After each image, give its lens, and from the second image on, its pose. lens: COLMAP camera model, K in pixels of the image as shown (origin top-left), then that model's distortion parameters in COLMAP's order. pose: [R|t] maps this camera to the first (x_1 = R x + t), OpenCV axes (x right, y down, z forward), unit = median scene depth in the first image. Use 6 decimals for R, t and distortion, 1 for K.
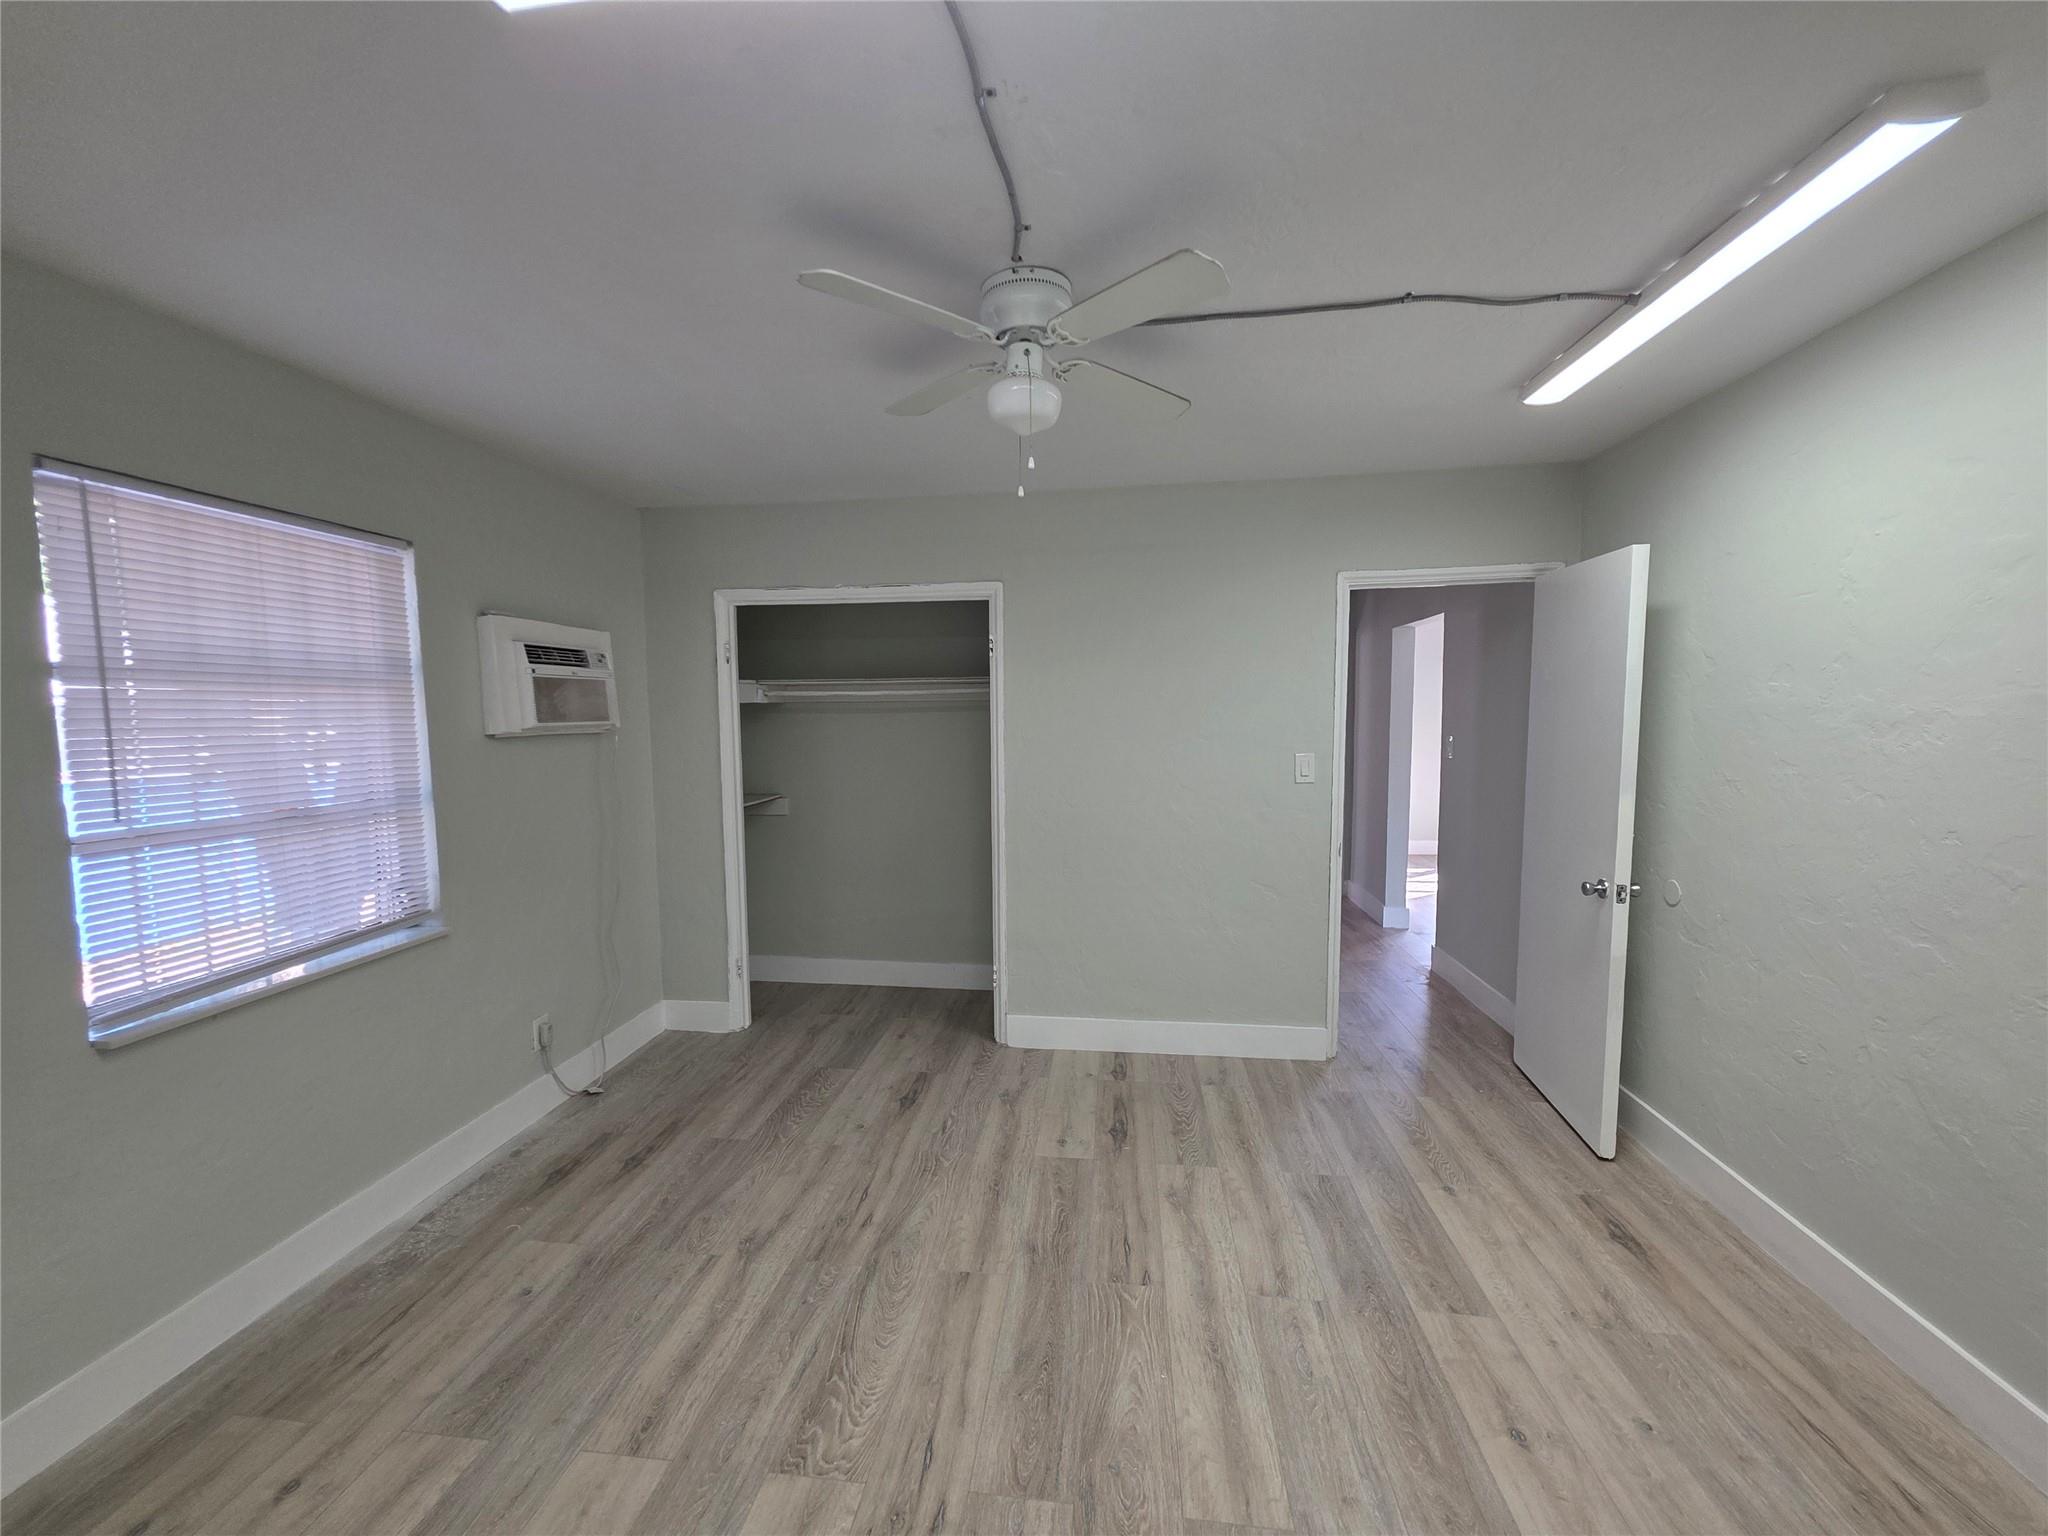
lens RADIAL K [[821.7, 0, 1015.9], [0, 821.7, 774.0], [0, 0, 1]] dist [0.004230, -0.000796]
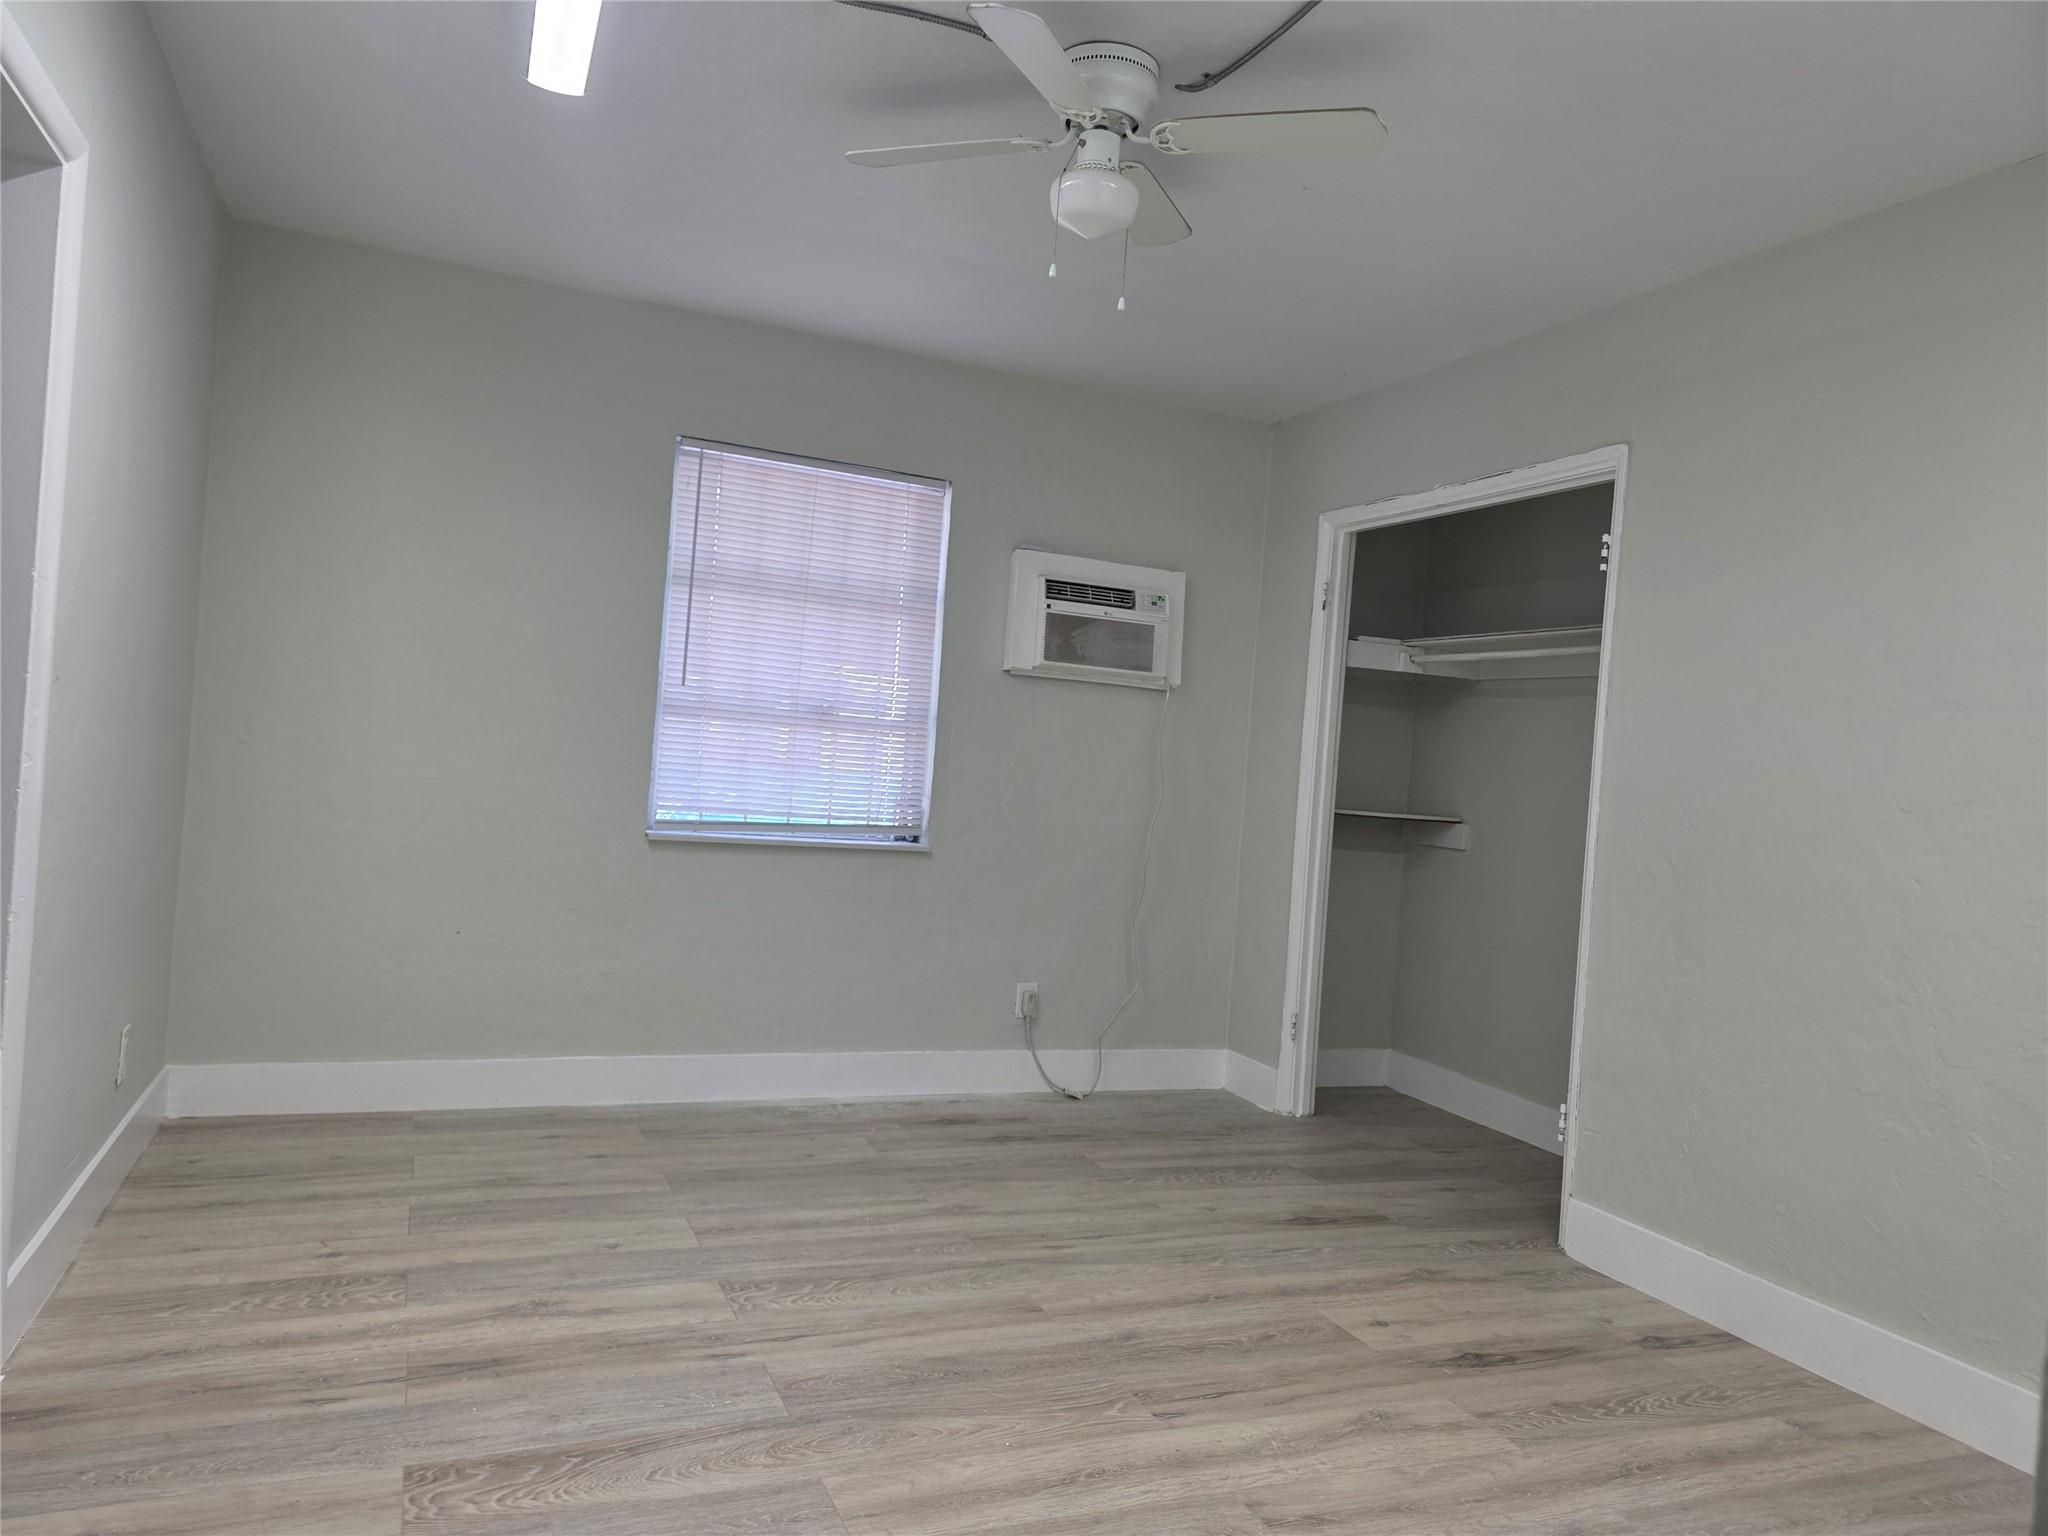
lens RADIAL K [[1376.4, 0, 1019.2], [0, 1376.4, 773.7], [0, 0, 1]] dist [0.033826, -0.018631]
pose [[0.507644, 0.057123, -0.859671, 0.844904], [-0.152869, 0.987940, -0.024624, 0.120679], [0.847897, 0.143917, 0.510254, 0.206851]]
